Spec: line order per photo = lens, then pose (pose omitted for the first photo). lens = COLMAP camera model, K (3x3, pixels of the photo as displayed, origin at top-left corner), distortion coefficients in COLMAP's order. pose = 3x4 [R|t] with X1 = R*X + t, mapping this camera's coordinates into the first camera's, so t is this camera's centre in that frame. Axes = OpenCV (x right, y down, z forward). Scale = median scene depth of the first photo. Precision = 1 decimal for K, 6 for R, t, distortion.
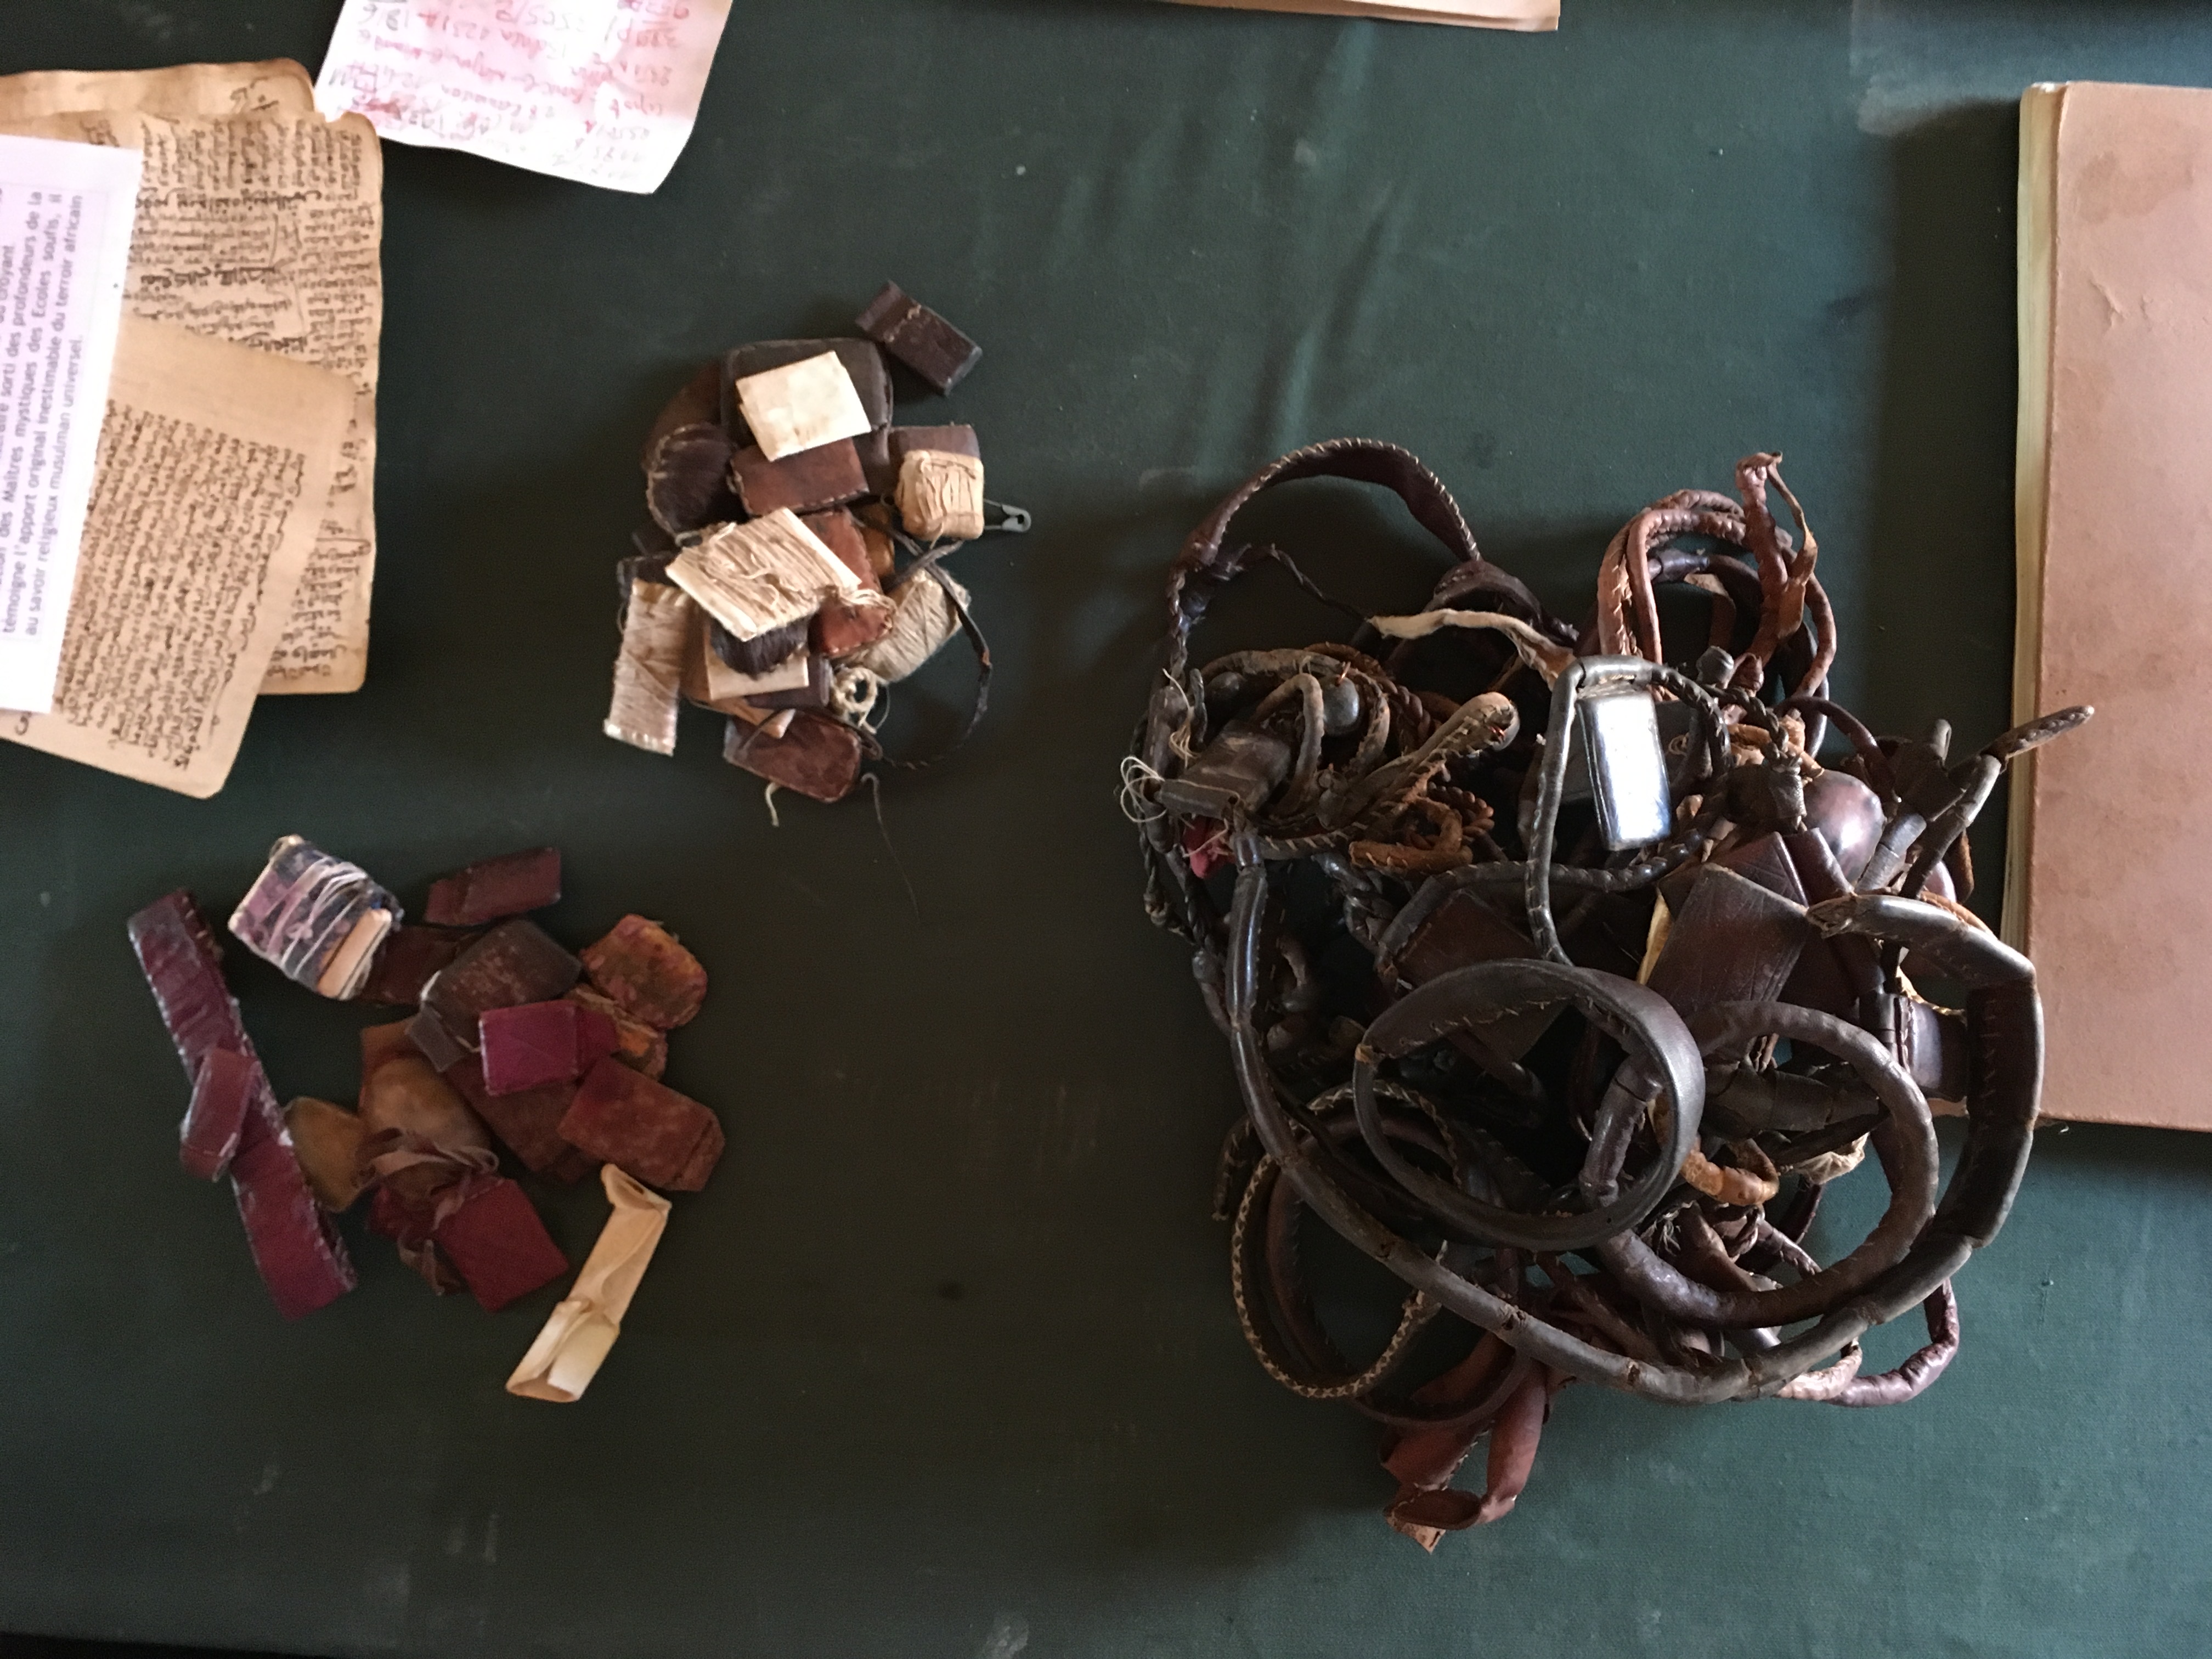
lens RADIAL K [[2080.4, 0, 1106.0], [0, 2080.4, 829.5], [0, 0, 1]] dist [0.094375, 0.008225]
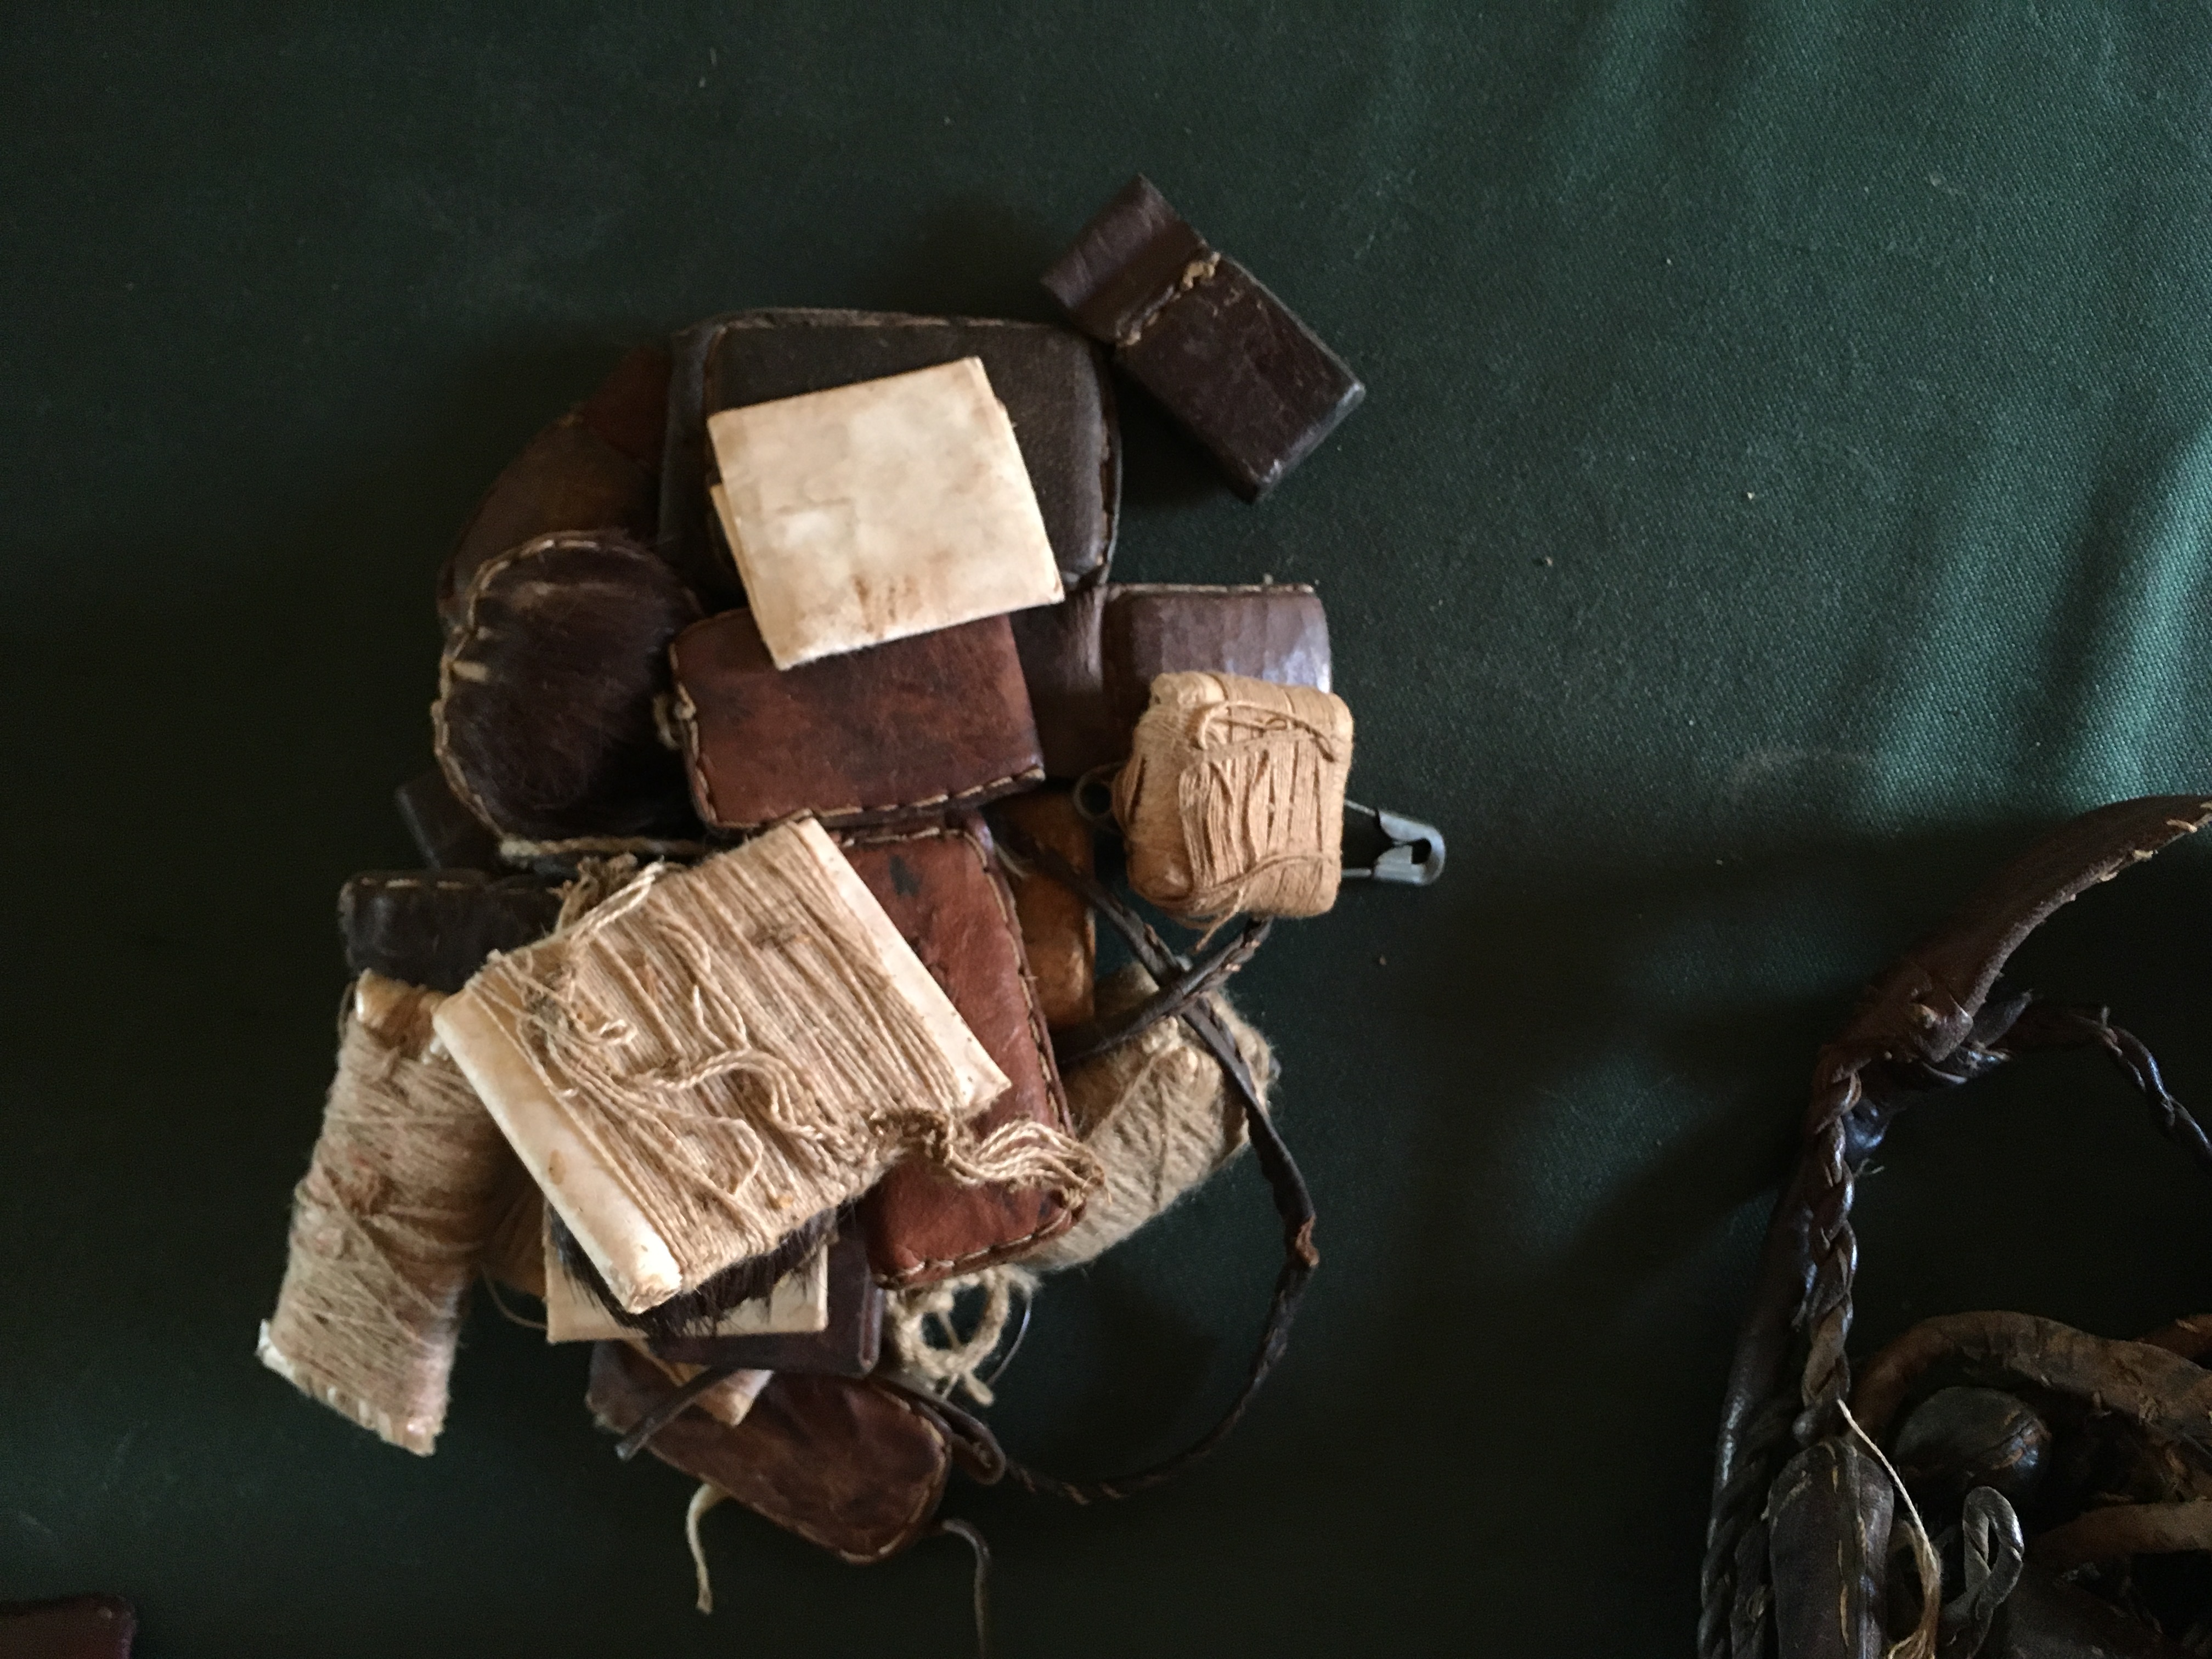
lens RADIAL K [[1992.4, 0, 1106.0], [0, 1992.4, 829.5], [0, 0, 1]] dist [0.083731, -0.150440]
pose [[0.994496, 0.103208, 0.018060, -0.108077], [-0.104432, 0.990354, 0.091065, -0.184797], [-0.008487, -0.092449, 0.995681, 0.655052]]
